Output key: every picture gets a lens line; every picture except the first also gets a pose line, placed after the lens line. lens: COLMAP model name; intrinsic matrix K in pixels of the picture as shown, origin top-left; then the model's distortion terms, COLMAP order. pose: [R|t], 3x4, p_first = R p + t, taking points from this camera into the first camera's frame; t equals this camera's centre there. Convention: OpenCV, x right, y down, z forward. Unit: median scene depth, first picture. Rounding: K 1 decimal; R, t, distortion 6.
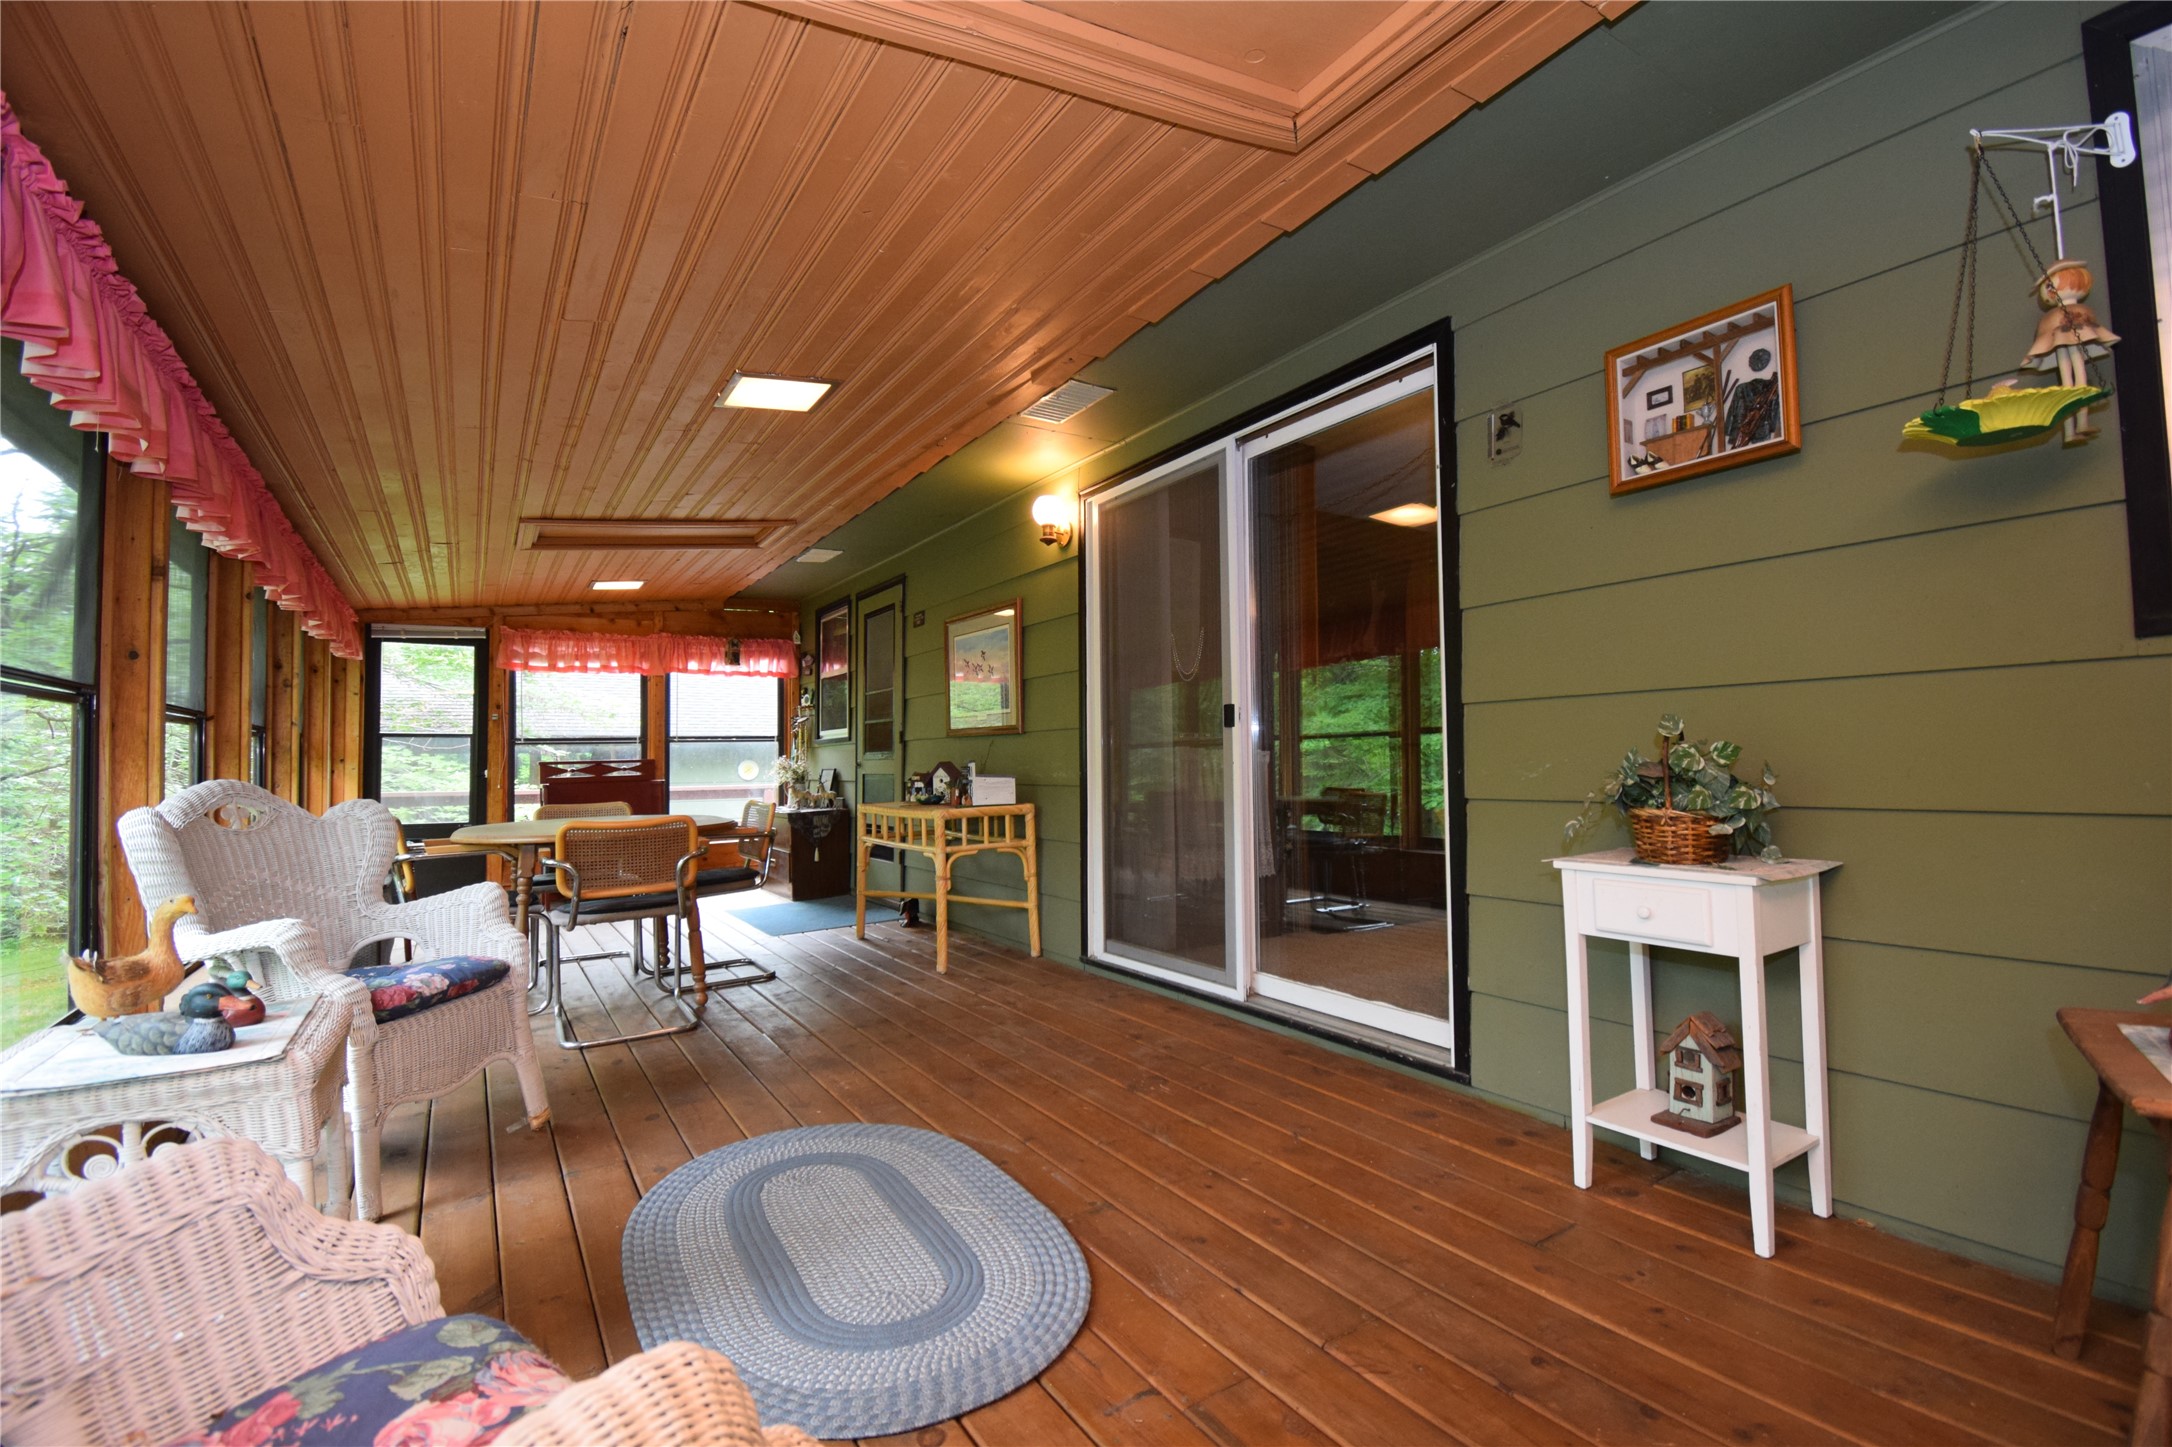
lens RADIAL K [[969.9, 0, 1086.0], [0, 969.9, 731.4], [0, 0, 1]] dist [0.023214, -0.027357]
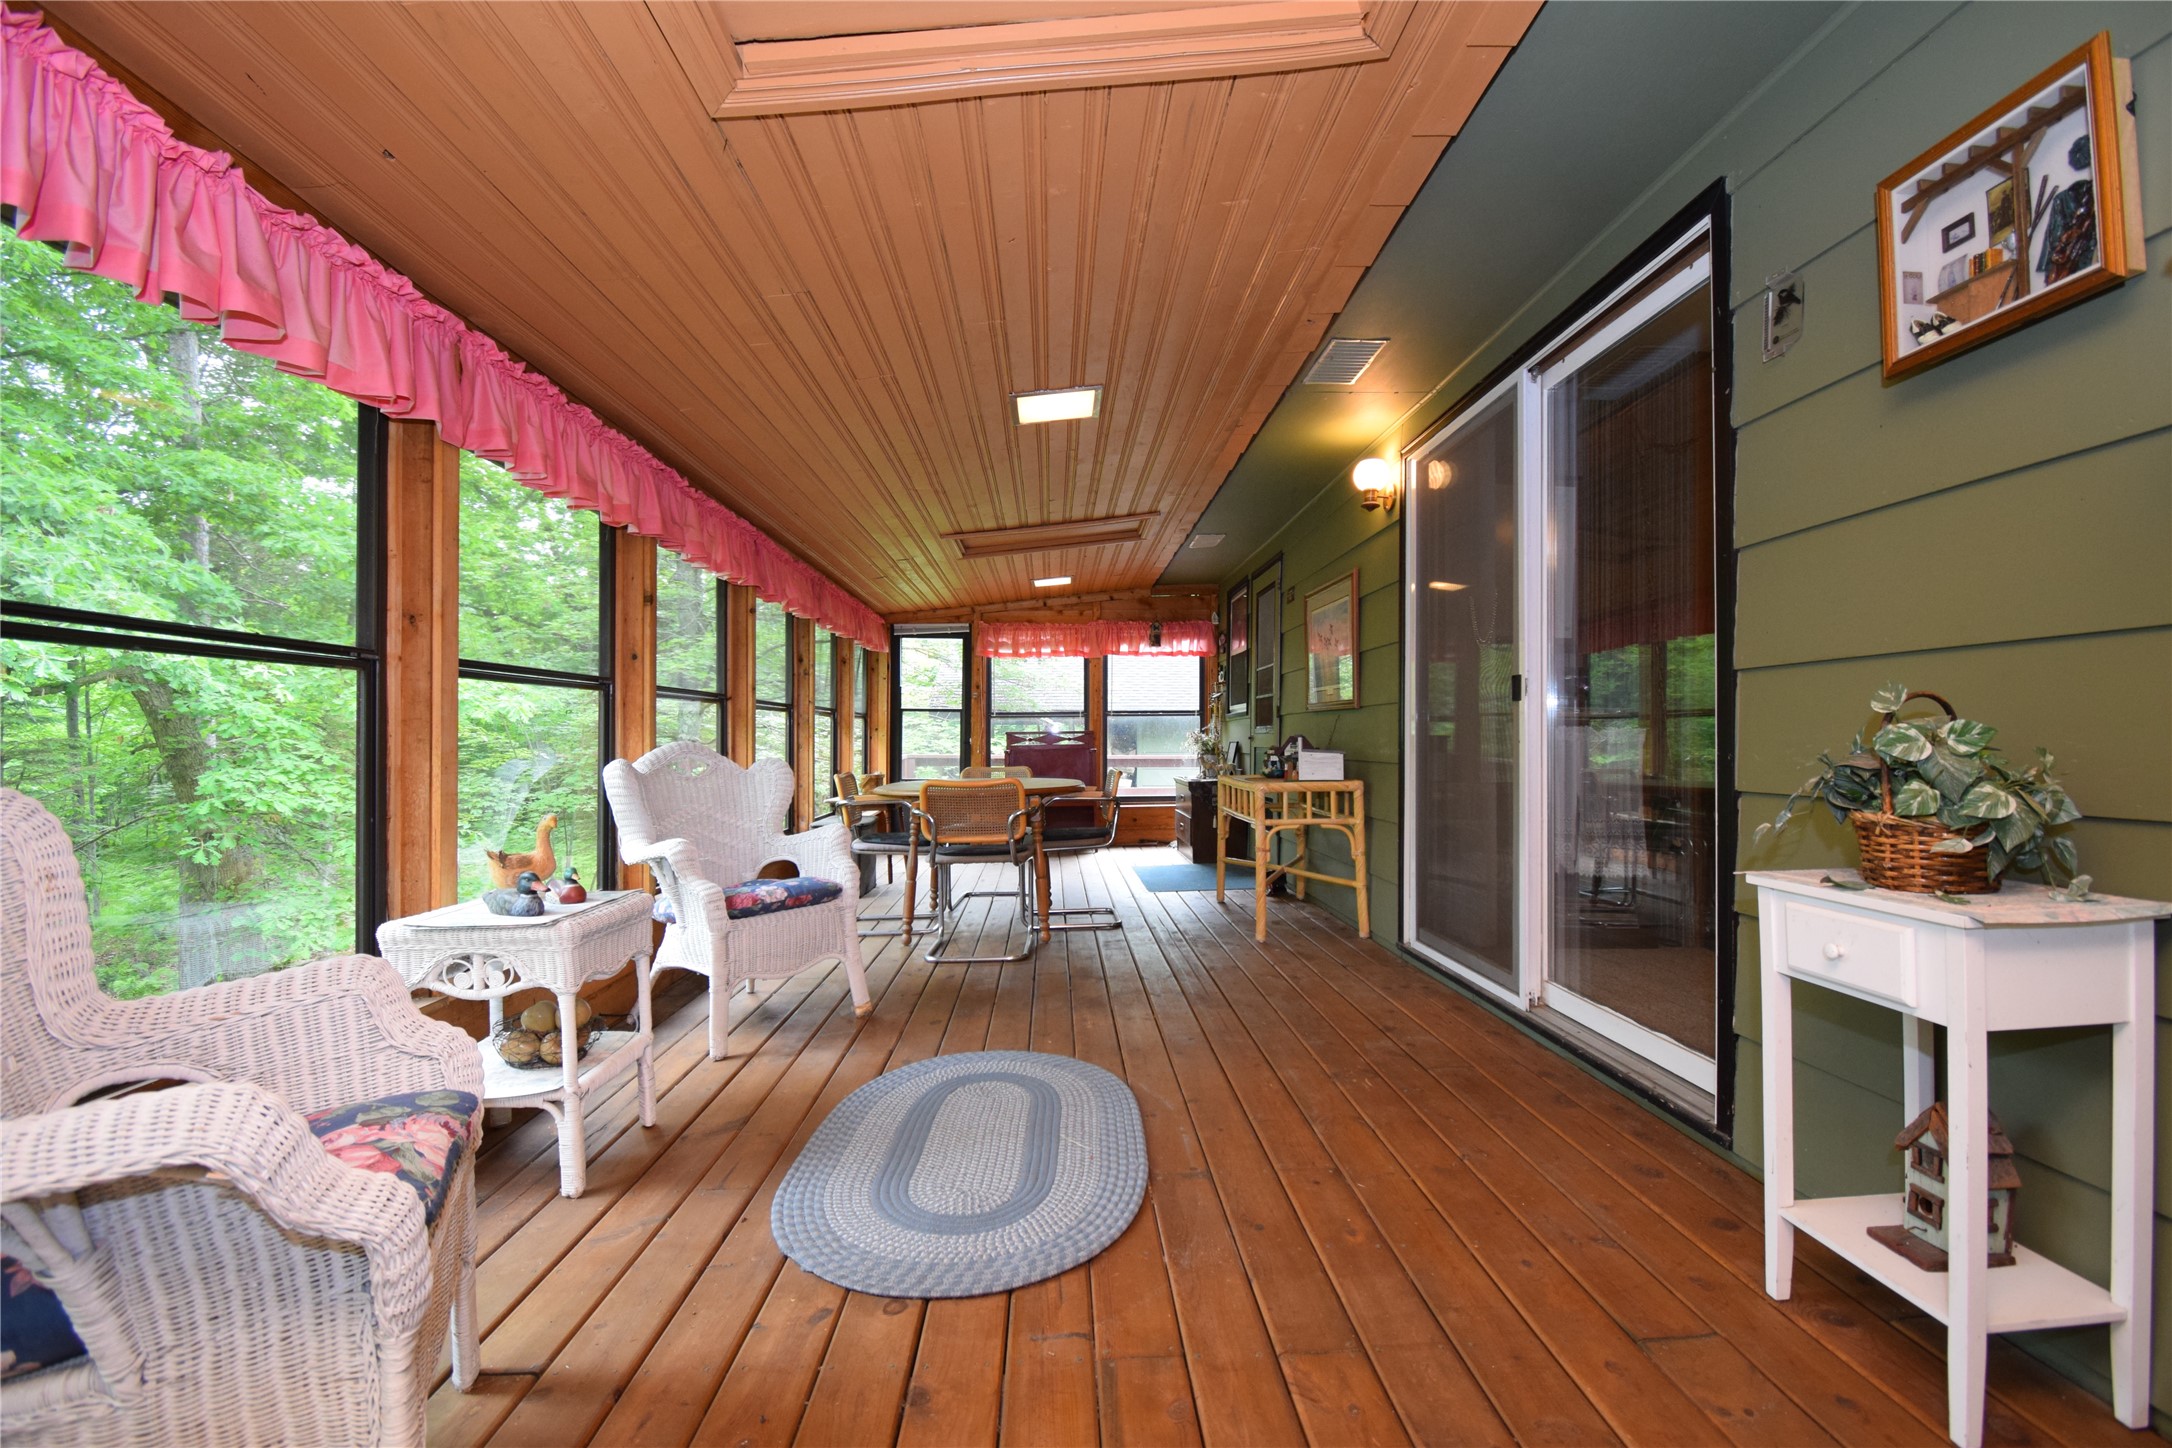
lens RADIAL K [[953.0, 0, 1092.9], [0, 953.0, 732.5], [0, 0, 1]] dist [0.021121, -0.026443]
pose [[0.864883, 0.011549, -0.501841, 0.258956], [0.002474, 0.999625, 0.027270, -0.000448], [0.501968, -0.024827, 0.864530, 0.056572]]
